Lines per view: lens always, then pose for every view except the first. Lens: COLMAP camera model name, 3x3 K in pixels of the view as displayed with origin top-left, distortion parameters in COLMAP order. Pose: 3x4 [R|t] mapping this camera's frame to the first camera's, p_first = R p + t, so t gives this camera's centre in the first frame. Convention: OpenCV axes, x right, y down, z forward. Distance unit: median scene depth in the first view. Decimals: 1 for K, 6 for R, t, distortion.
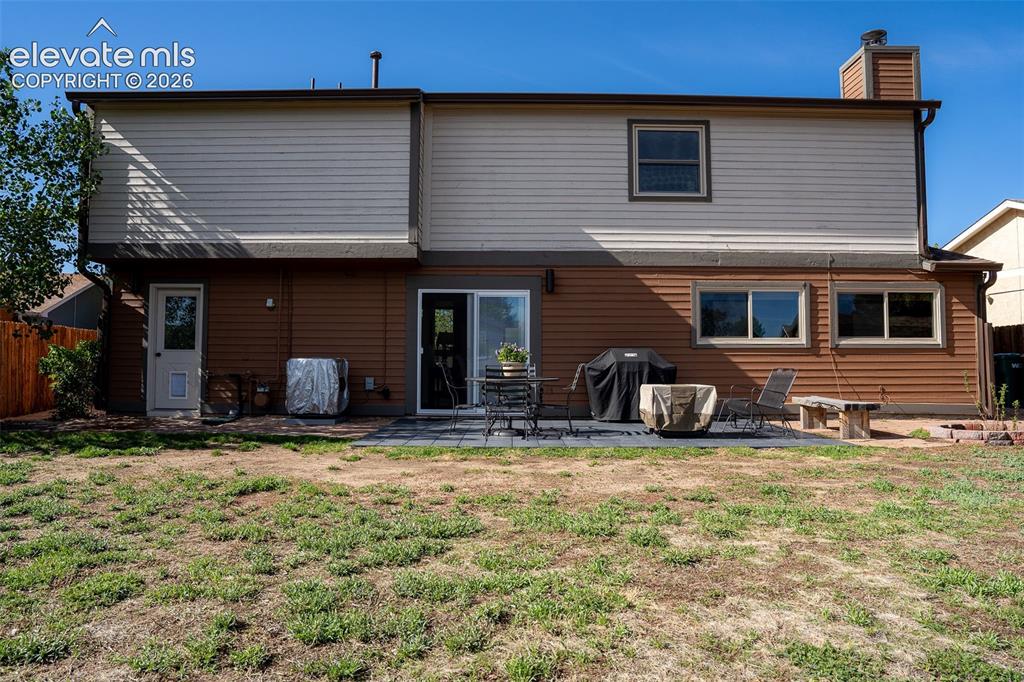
lens RADIAL K [[702.7, 0, 512.0], [0, 702.7, 341.0], [0, 0, 1]] dist [-0.114050, 0.088676]
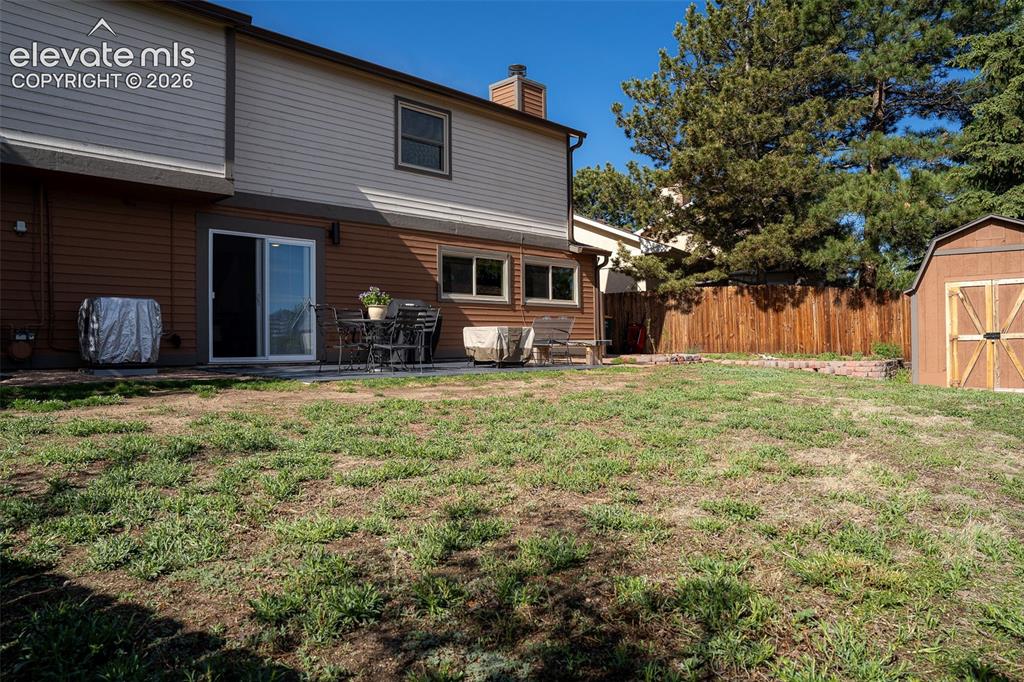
lens RADIAL K [[702.7, 0, 512.0], [0, 702.7, 341.0], [0, 0, 1]] dist [-0.114050, 0.088676]
pose [[0.706041, -0.005719, 0.708147, -0.495228], [-0.021710, 0.999323, 0.029716, 0.038599], [-0.707838, -0.036354, 0.705439, 0.068629]]
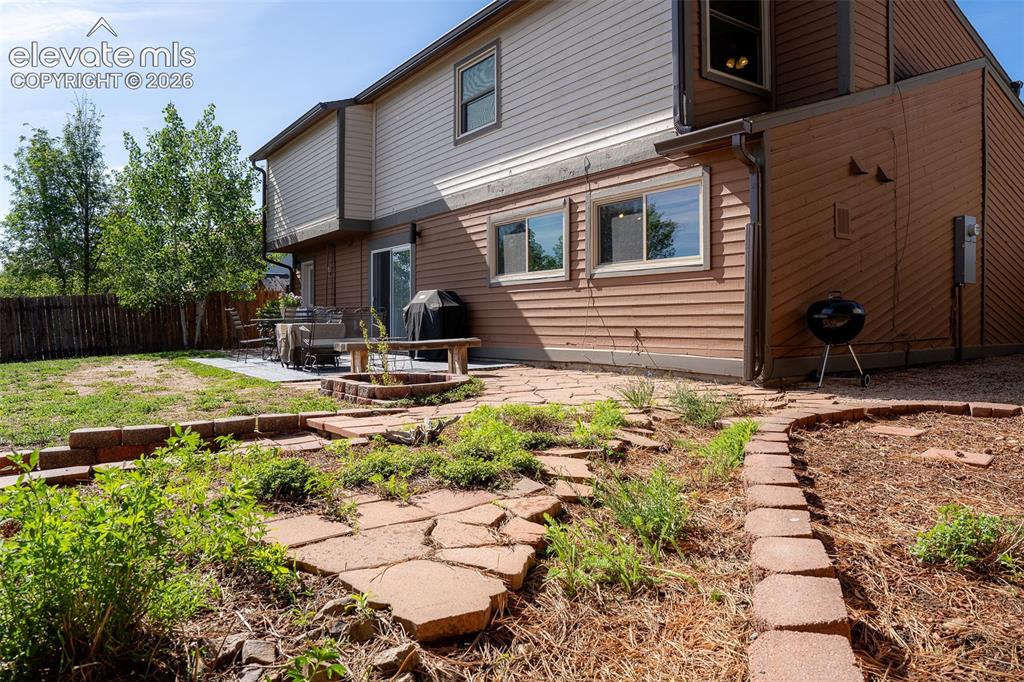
lens RADIAL K [[702.7, 0, 512.0], [0, 702.7, 341.0], [0, 0, 1]] dist [-0.114050, 0.088676]
pose [[0.567580, 0.018927, -0.823100, 1.066971], [0.045216, 0.997510, 0.054117, 0.033135], [0.822075, -0.067934, 0.565311, 0.476228]]
